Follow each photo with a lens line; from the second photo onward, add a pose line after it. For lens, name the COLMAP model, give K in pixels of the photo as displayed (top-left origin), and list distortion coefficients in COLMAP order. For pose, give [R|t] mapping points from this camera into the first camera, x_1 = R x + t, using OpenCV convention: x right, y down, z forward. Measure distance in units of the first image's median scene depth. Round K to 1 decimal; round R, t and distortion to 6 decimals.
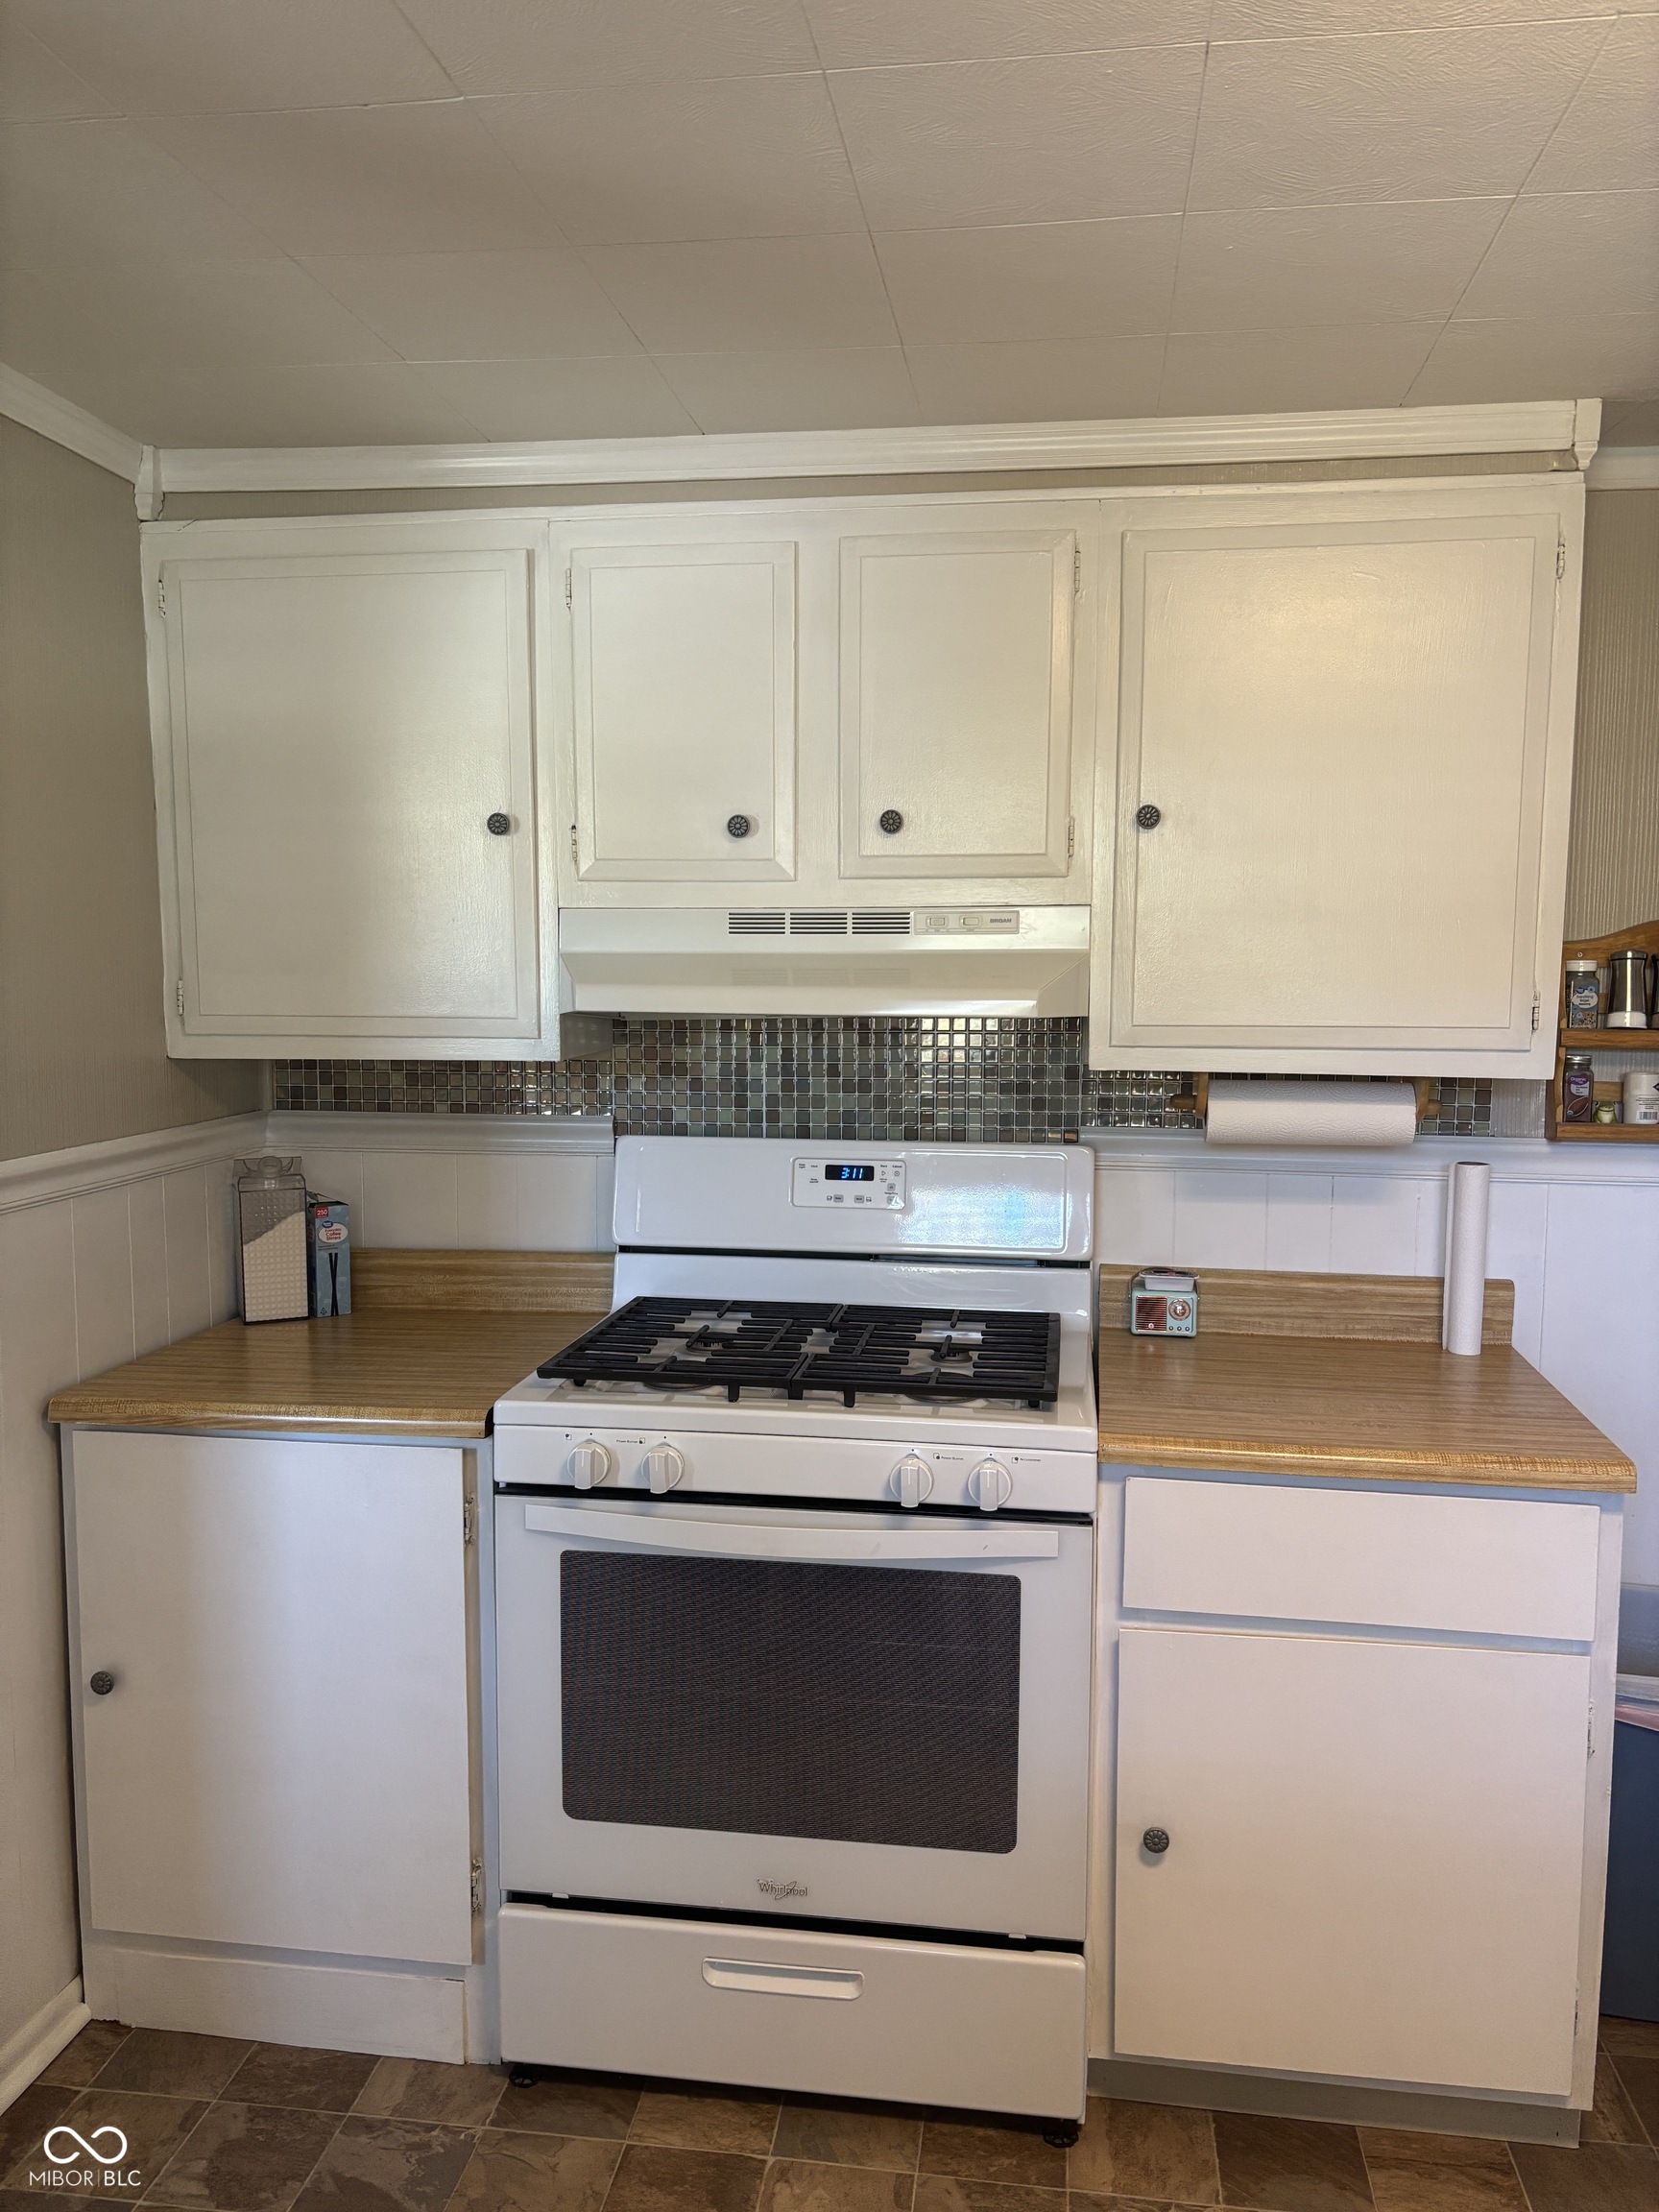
lens RADIAL K [[1672.9, 0, 832.0], [0, 1672.9, 1114.6], [0, 0, 1]] dist [0.014028, -0.005614]
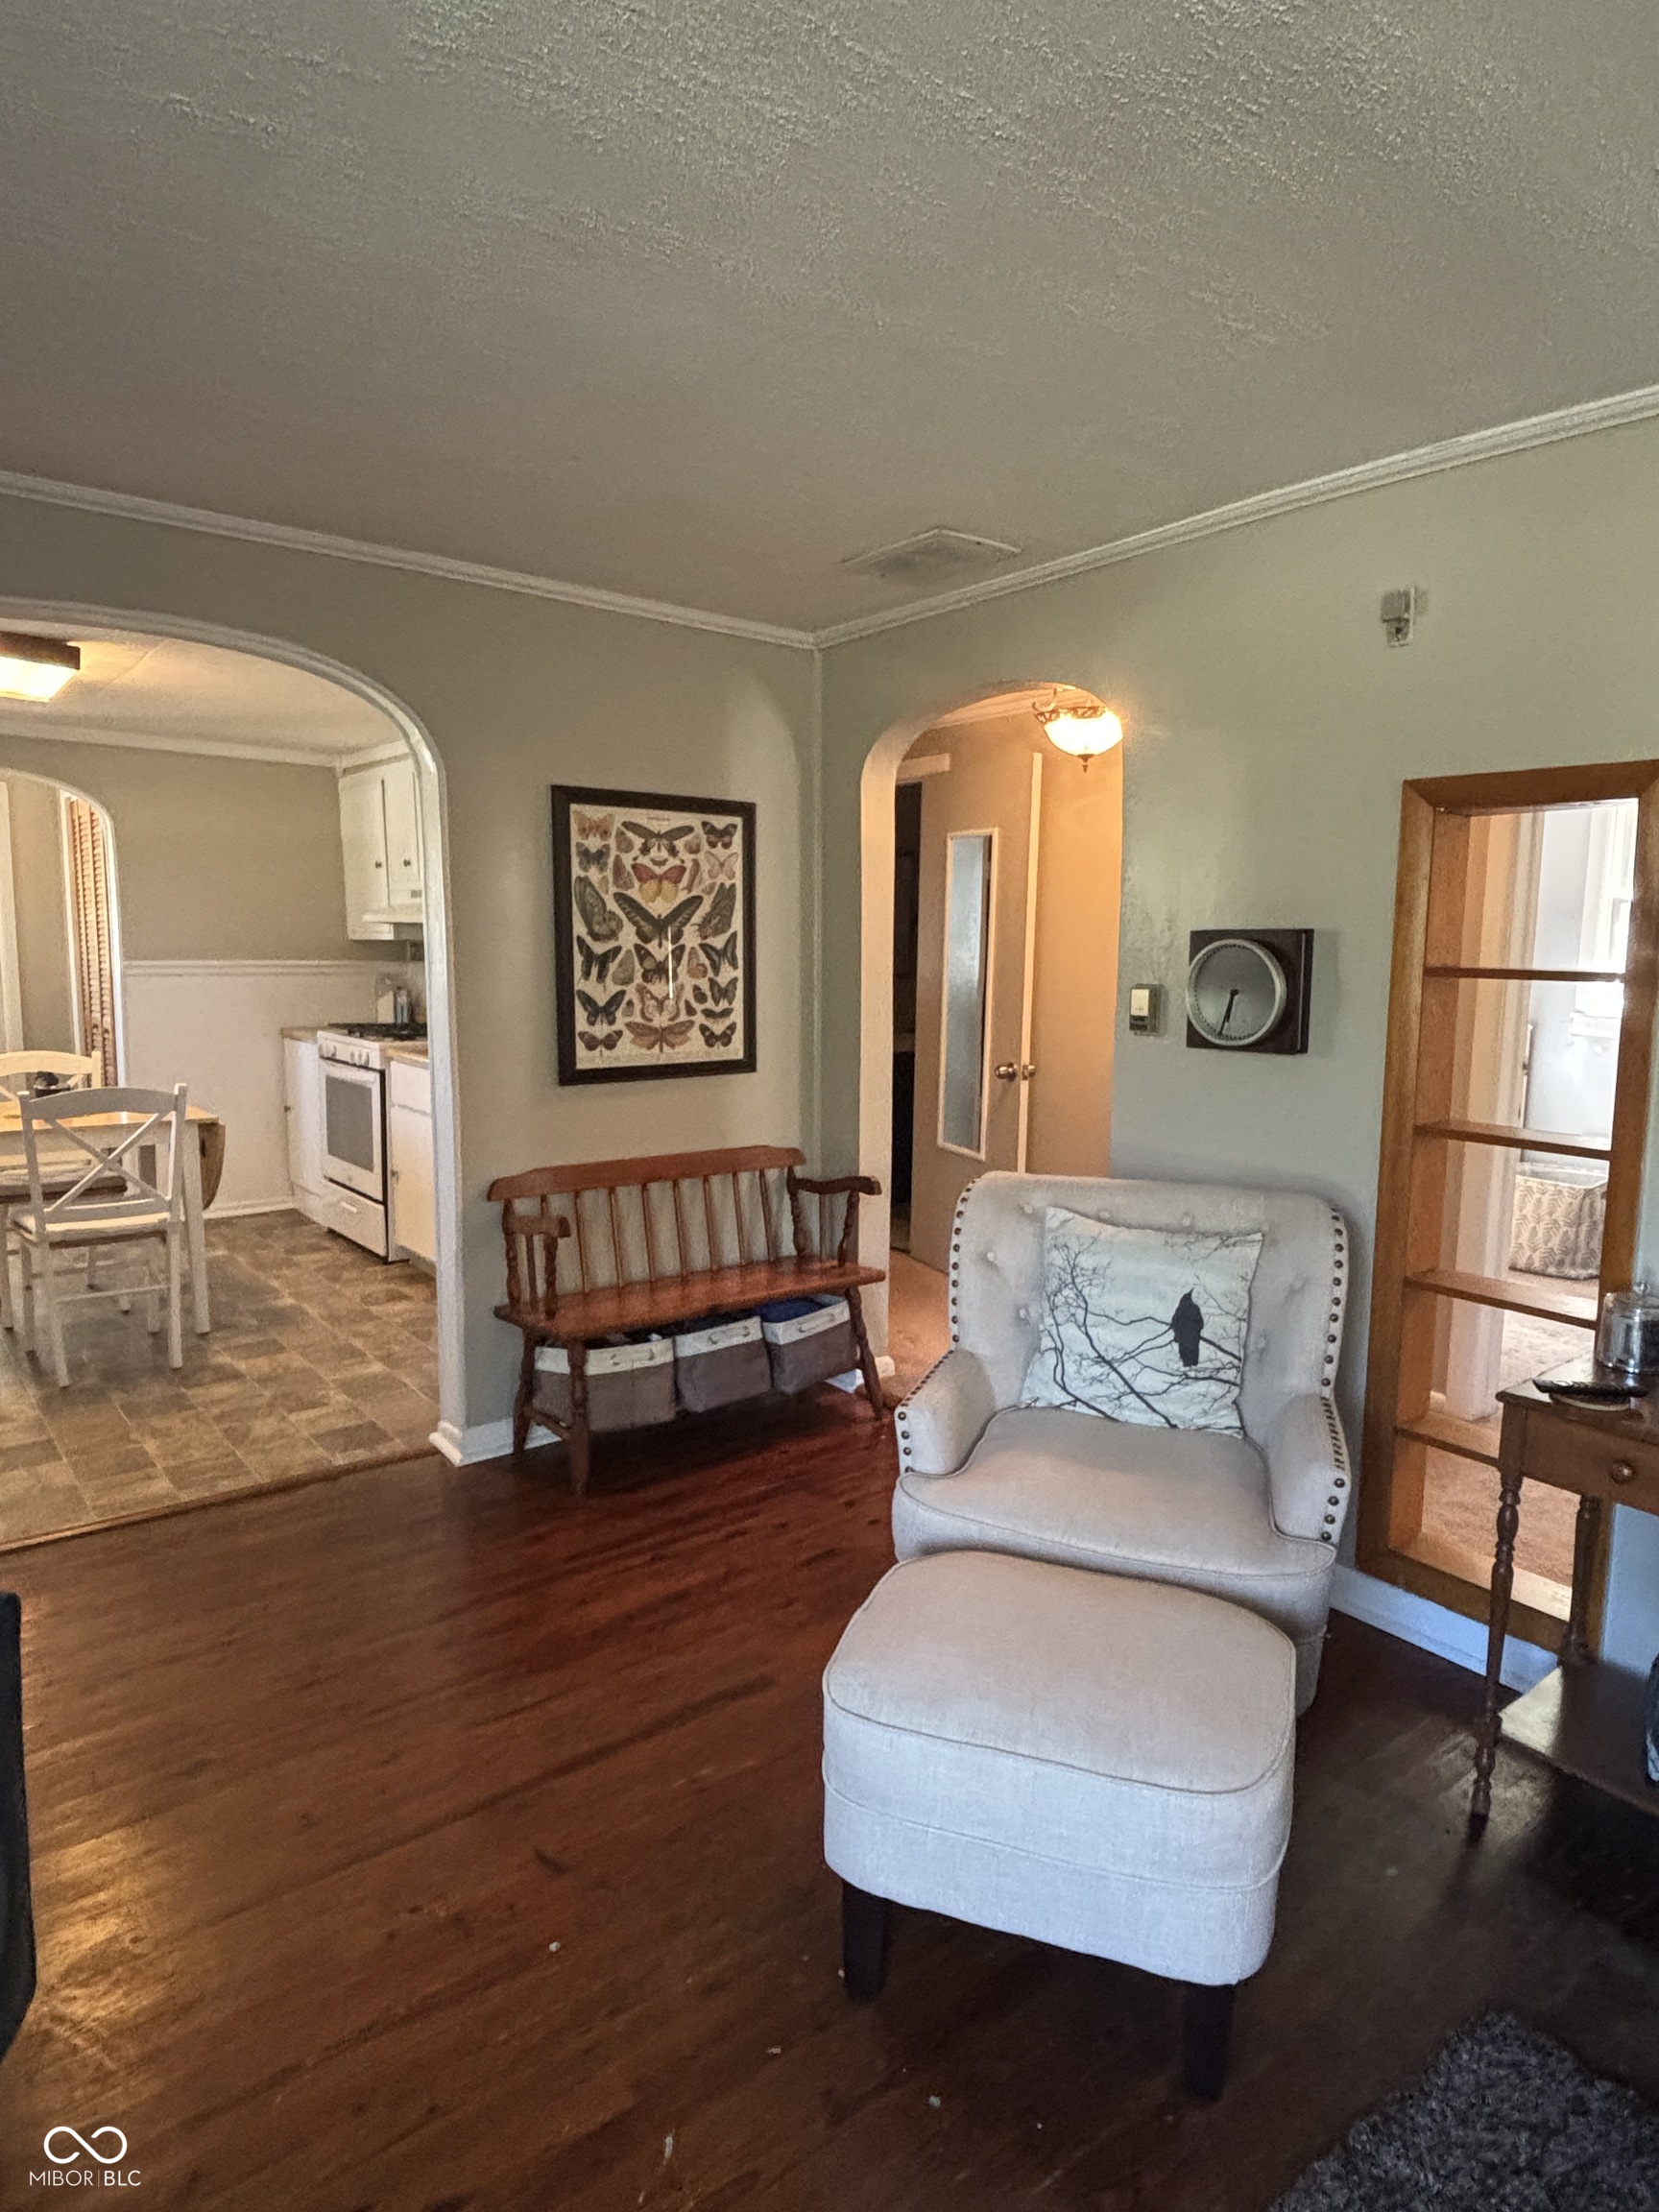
lens RADIAL K [[1330.1, 0, 848.3], [0, 1330.1, 1102.7], [0, 0, 1]] dist [0.021389, -0.001874]
pose [[0.730175, 0.083848, -0.678096, 2.184936], [-0.066061, 0.996456, 0.052079, 0.087286], [0.680059, 0.006768, 0.733126, -0.258430]]
